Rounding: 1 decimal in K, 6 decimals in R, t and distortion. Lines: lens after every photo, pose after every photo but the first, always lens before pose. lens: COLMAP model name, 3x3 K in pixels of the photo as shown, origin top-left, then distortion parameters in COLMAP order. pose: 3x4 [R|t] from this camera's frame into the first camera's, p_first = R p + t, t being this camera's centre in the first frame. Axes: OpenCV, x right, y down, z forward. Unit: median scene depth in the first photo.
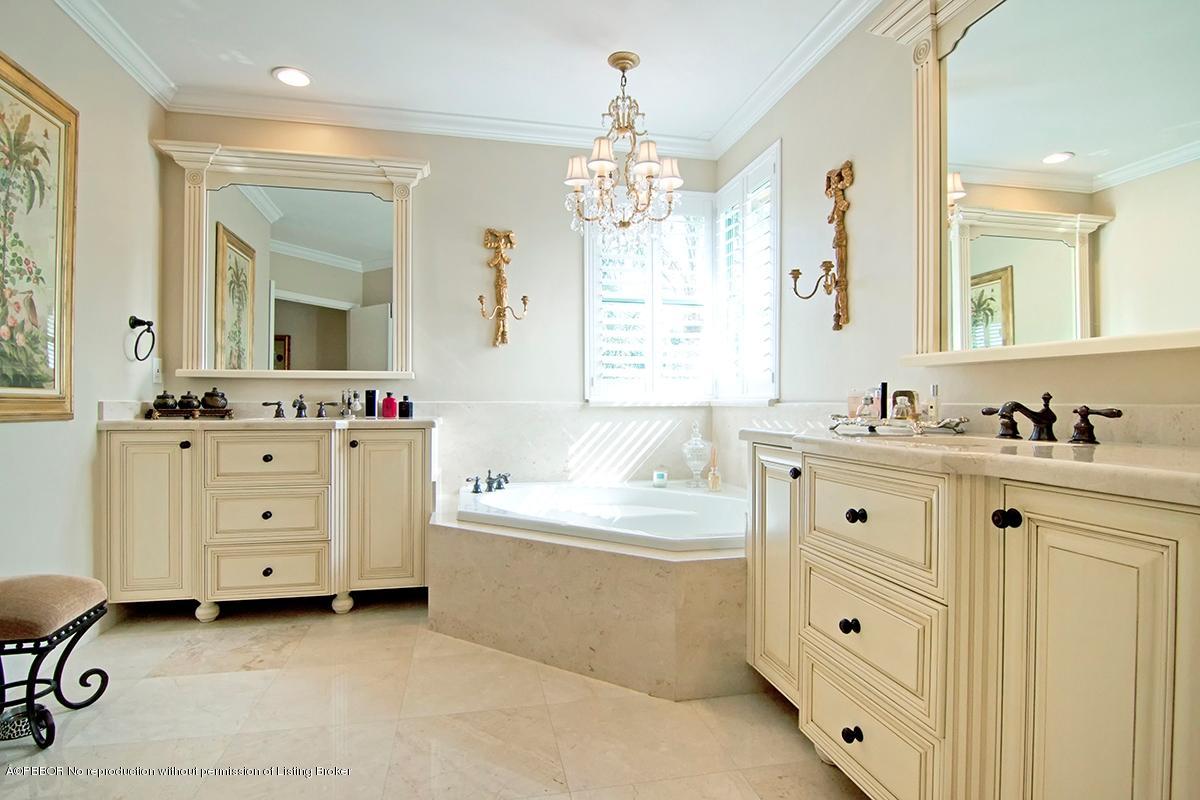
lens RADIAL K [[606.9, 0, 597.5], [0, 606.9, 400.8], [0, 0, 1]] dist [-0.003493, -0.013248]
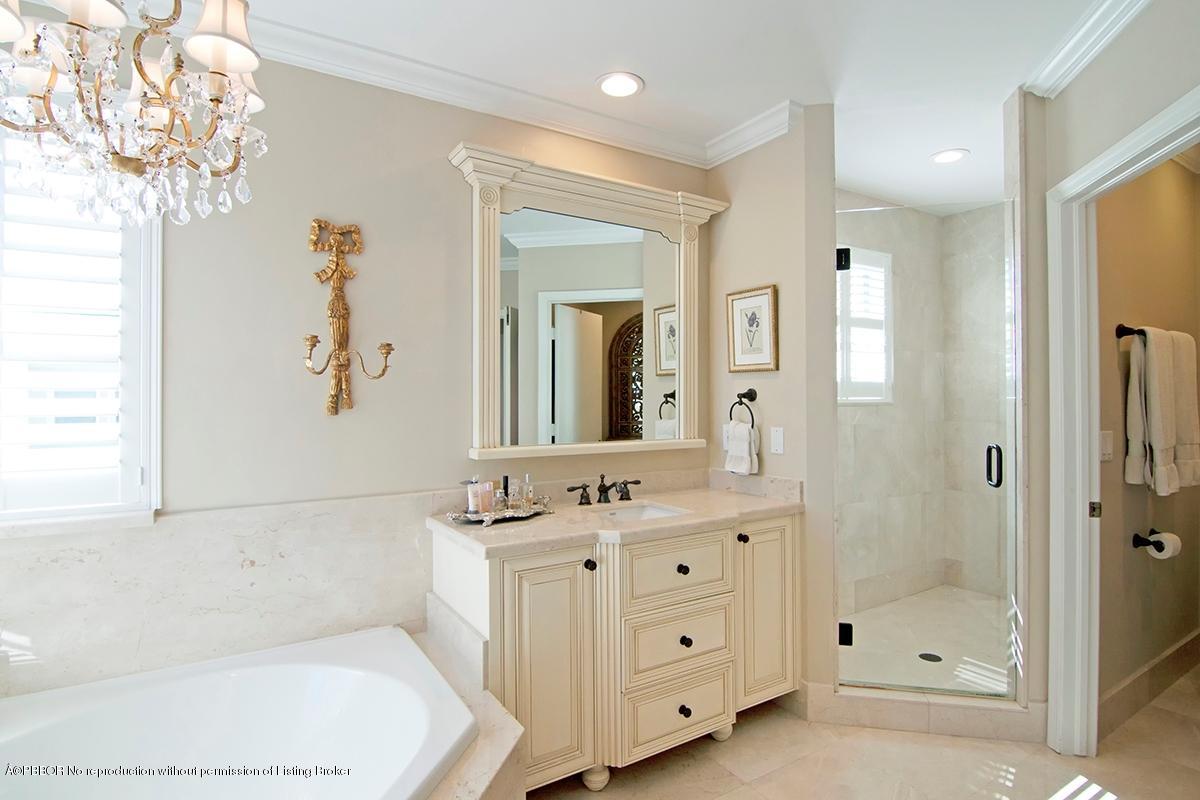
lens RADIAL K [[606.9, 0, 597.5], [0, 606.9, 400.8], [0, 0, 1]] dist [-0.003493, -0.013248]
pose [[-0.328994, -0.002984, 0.944327, -0.463751], [0.007780, 0.999953, 0.005870, -0.121794], [-0.944300, 0.009278, -0.328955, 0.825750]]
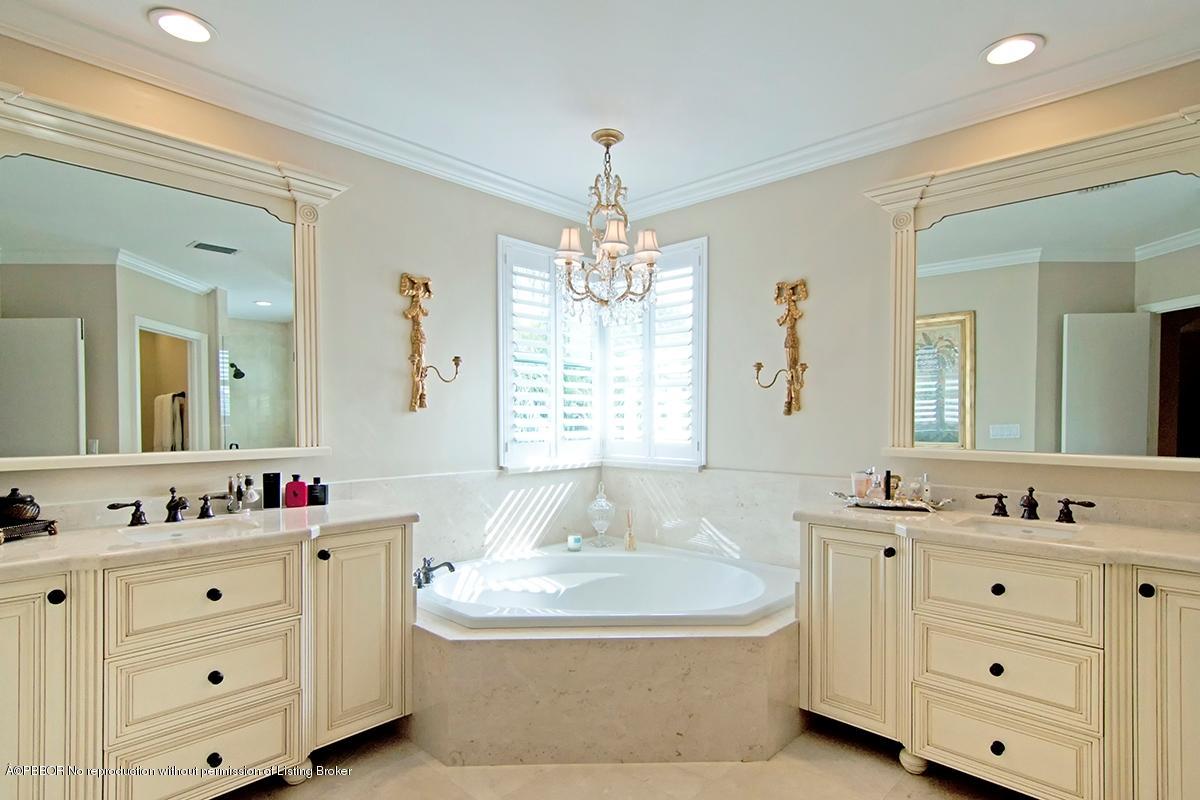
lens RADIAL K [[622.1, 0, 601.1], [0, 622.1, 421.9], [0, 0, 1]] dist [0.023174, 0.001165]
pose [[0.829637, -0.007586, 0.558251, -0.546955], [0.002569, 0.999949, 0.009771, -0.102690], [-0.558297, -0.006672, 0.829615, 0.149110]]
